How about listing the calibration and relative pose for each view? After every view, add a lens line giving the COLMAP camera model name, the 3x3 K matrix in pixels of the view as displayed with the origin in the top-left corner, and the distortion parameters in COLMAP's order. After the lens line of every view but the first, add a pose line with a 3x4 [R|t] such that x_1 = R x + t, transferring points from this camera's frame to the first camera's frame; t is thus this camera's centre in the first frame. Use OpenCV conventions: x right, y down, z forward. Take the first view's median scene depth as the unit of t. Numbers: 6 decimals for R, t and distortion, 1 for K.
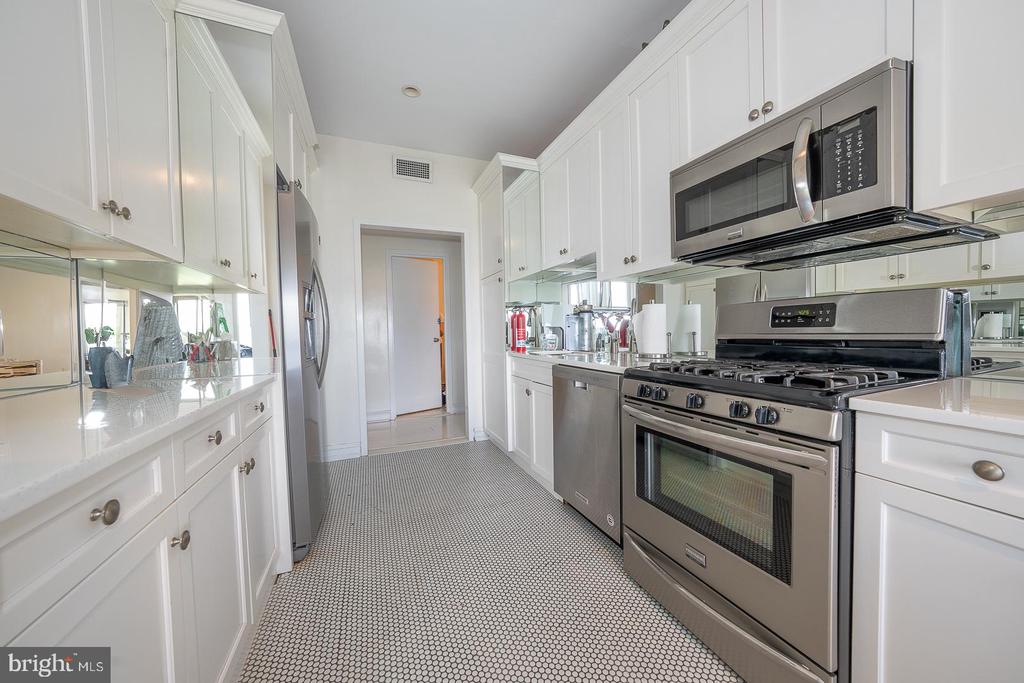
lens RADIAL K [[356.5, 0, 514.4], [0, 356.5, 338.2], [0, 0, 1]] dist [-0.000538, -0.000008]
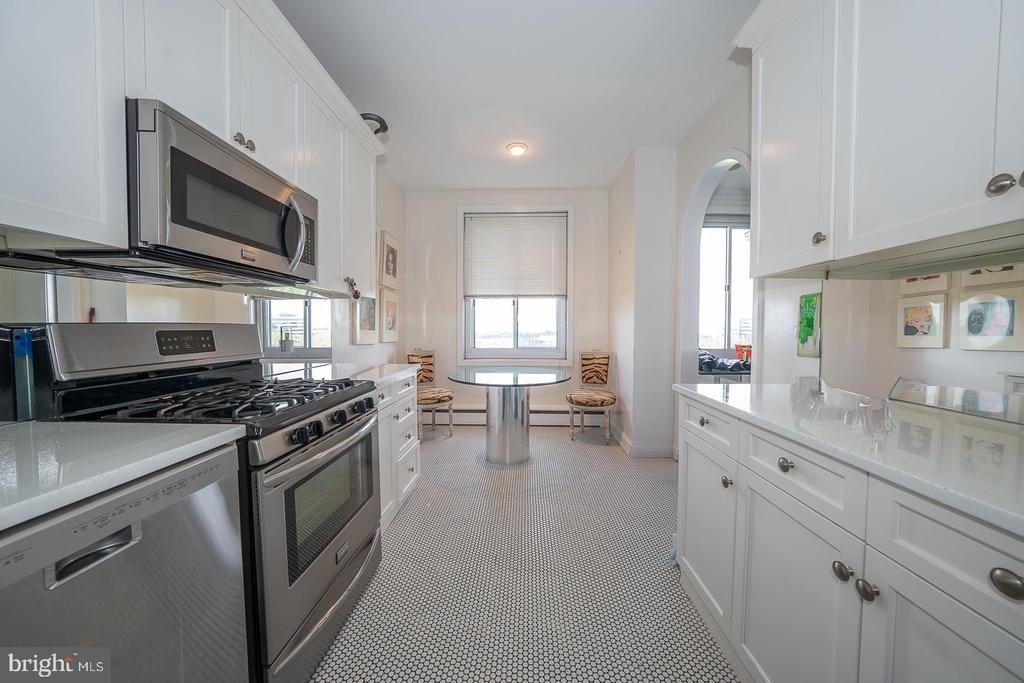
lens RADIAL K [[356.5, 0, 514.0], [0, 356.5, 337.3], [0, 0, 1]] dist [-0.000538, -0.000008]
pose [[-0.910818, 0.008742, 0.412716, -0.398511], [0.029908, 0.998546, 0.044853, -0.092165], [-0.411724, 0.053197, -0.909755, 1.524701]]
